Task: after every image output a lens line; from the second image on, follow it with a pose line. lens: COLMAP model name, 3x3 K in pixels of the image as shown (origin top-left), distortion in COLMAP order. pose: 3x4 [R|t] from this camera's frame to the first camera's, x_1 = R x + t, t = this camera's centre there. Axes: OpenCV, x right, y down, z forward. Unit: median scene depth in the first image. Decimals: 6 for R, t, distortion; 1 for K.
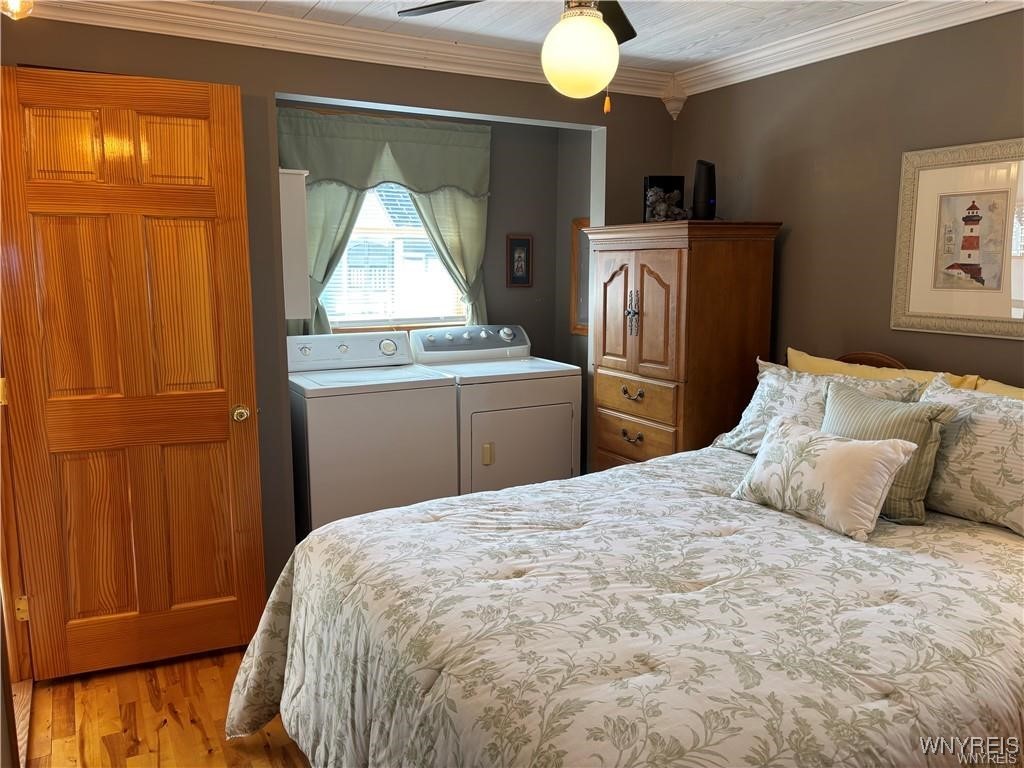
lens RADIAL K [[776.1, 0, 511.5], [0, 776.1, 384.4], [0, 0, 1]] dist [0.008329, -0.019877]
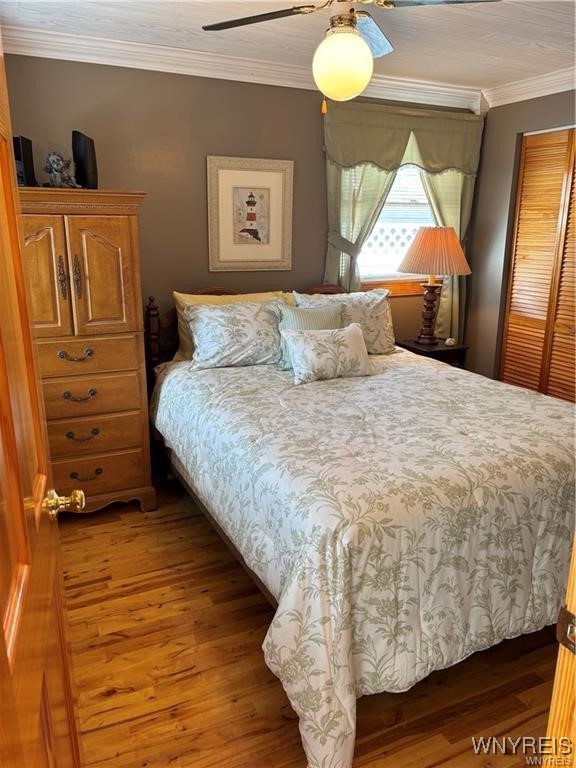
lens RADIAL K [[582.1, 0, 288.2], [0, 582.1, 383.9], [0, 0, 1]] dist [0.008329, -0.019877]
pose [[0.068772, -0.258382, 0.963592, -0.778998], [0.146243, 0.958055, 0.246460, -0.135095], [-0.986855, 0.123969, 0.103674, 0.841263]]
